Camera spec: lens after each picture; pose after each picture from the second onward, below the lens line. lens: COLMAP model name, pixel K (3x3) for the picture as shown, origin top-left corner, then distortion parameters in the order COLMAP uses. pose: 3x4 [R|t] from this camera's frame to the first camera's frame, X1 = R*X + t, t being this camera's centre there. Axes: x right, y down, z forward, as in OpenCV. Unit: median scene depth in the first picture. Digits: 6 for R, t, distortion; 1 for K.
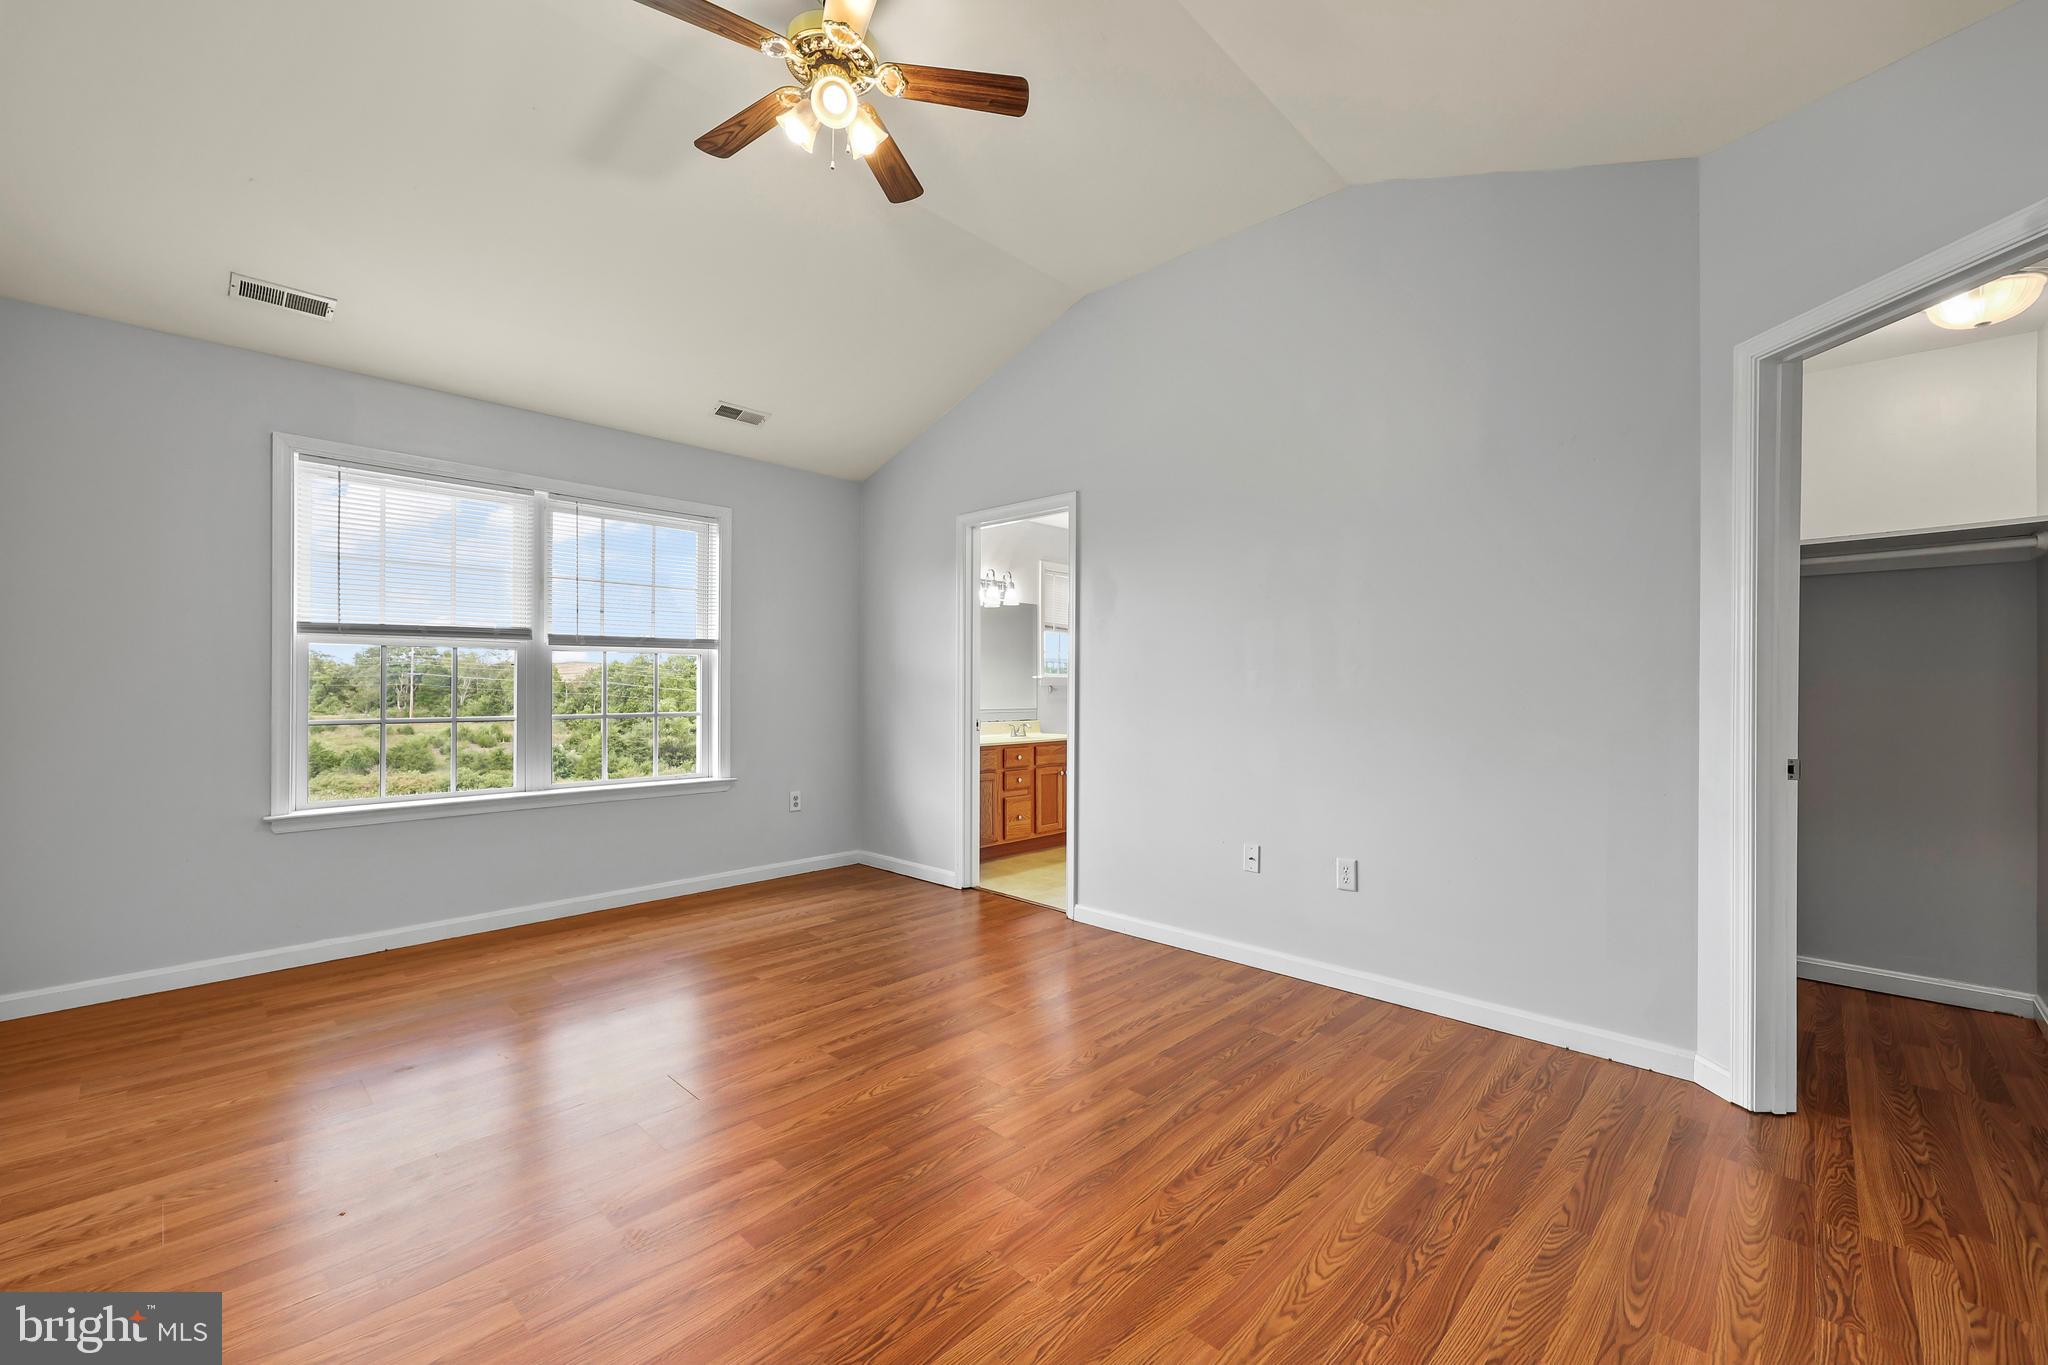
lens RADIAL K [[851.2, 0, 1037.5], [0, 851.2, 670.5], [0, 0, 1]] dist [0.003324, -0.000737]
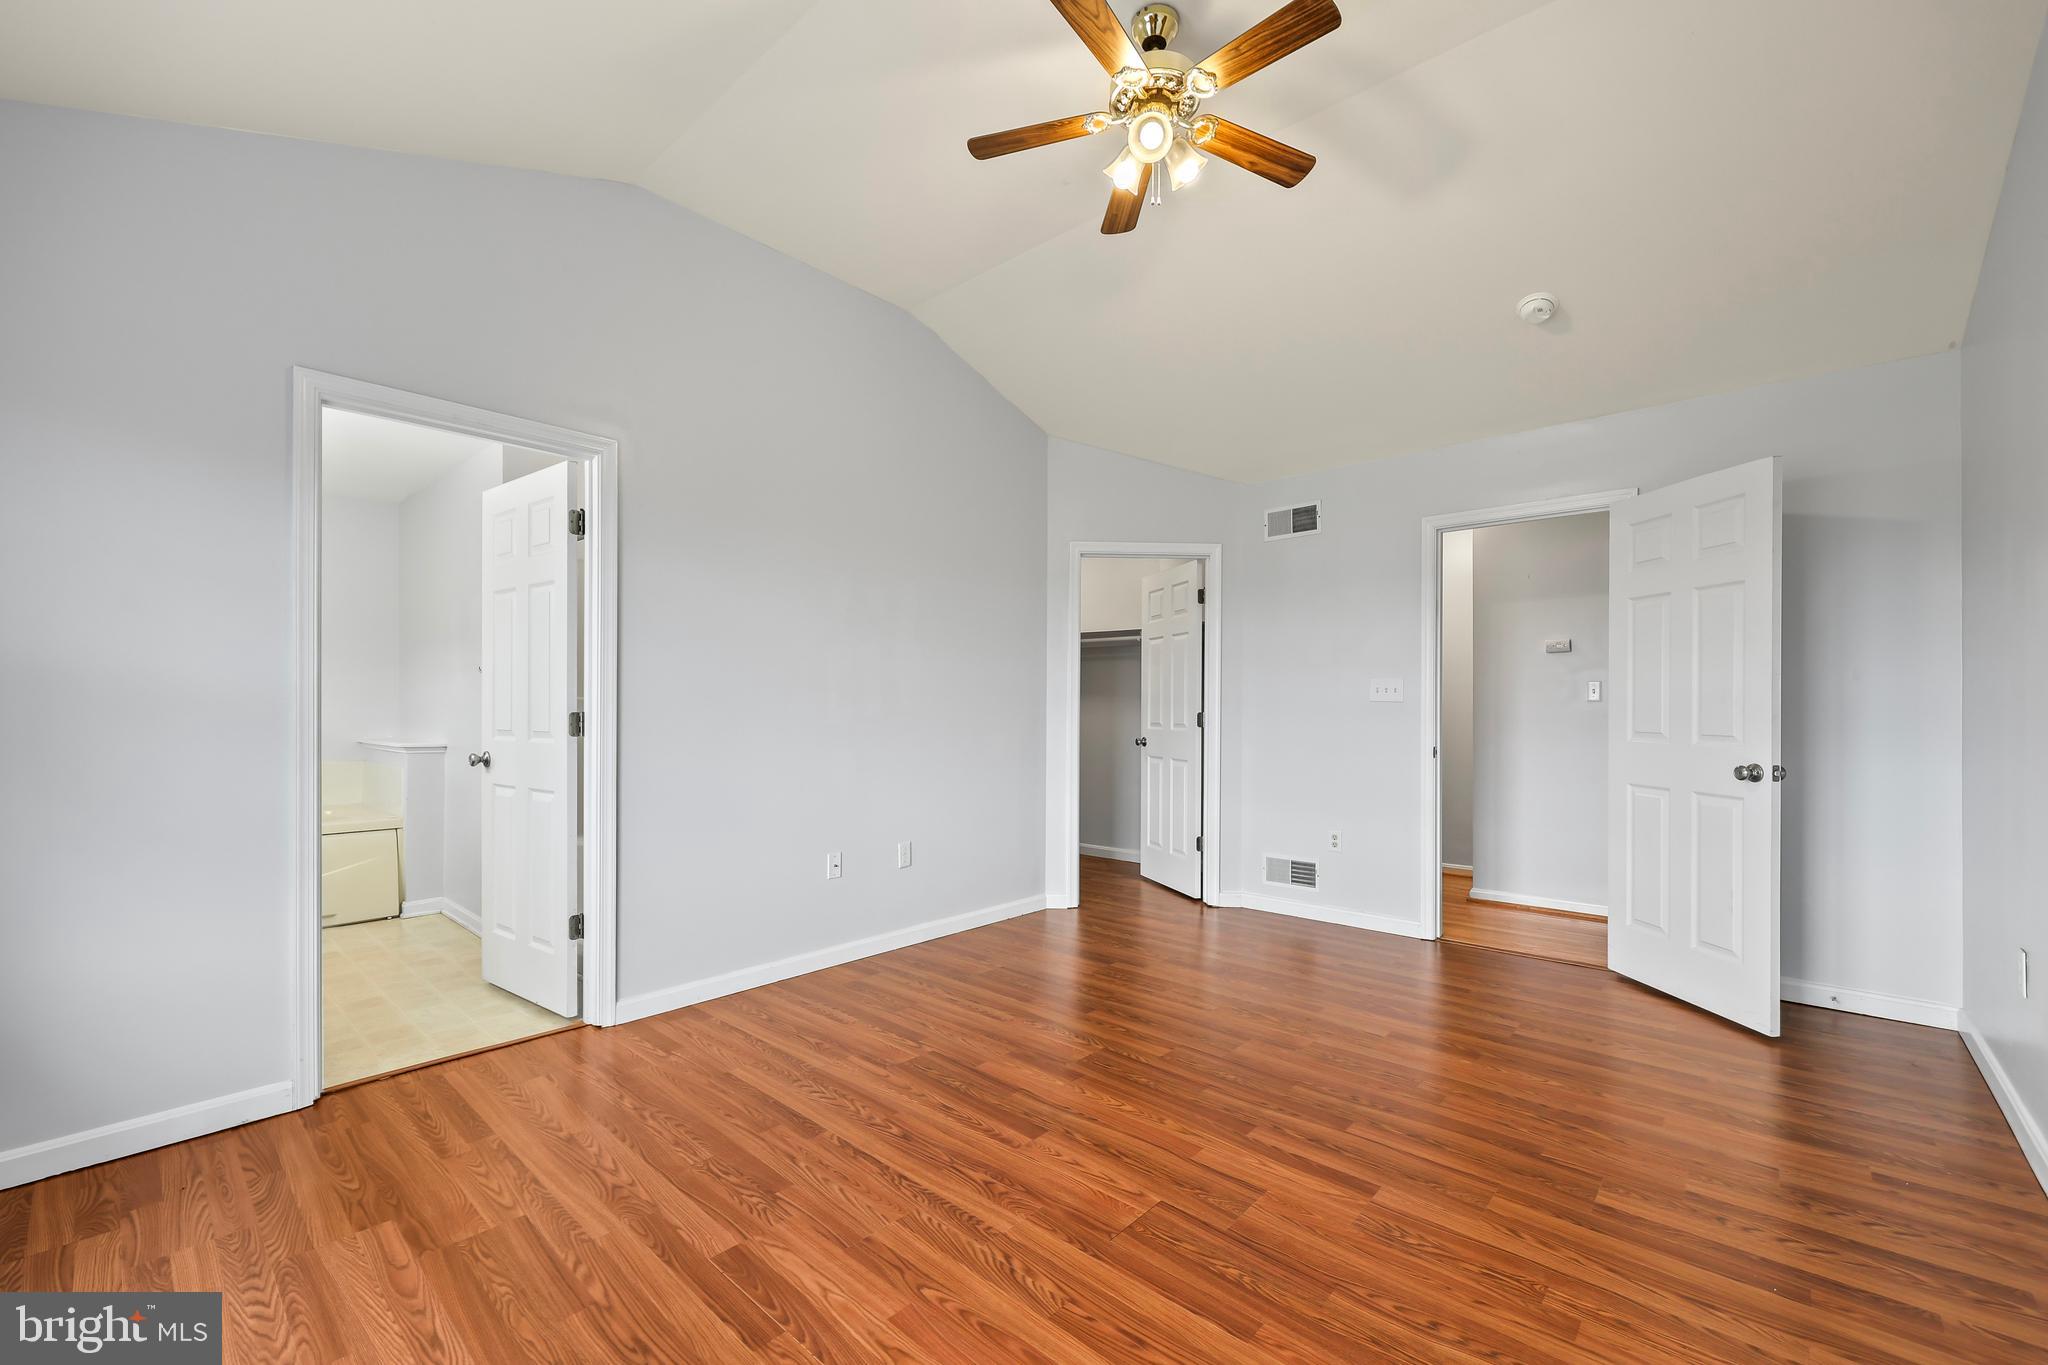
lens RADIAL K [[851.2, 0, 1036.5], [0, 851.2, 690.8], [0, 0, 1]] dist [0.003324, -0.000737]
pose [[0.001512, -0.002160, 0.999997, -0.953549], [-0.005299, 0.999984, 0.002168, -0.004314], [-0.999985, -0.005302, 0.001500, 0.862380]]
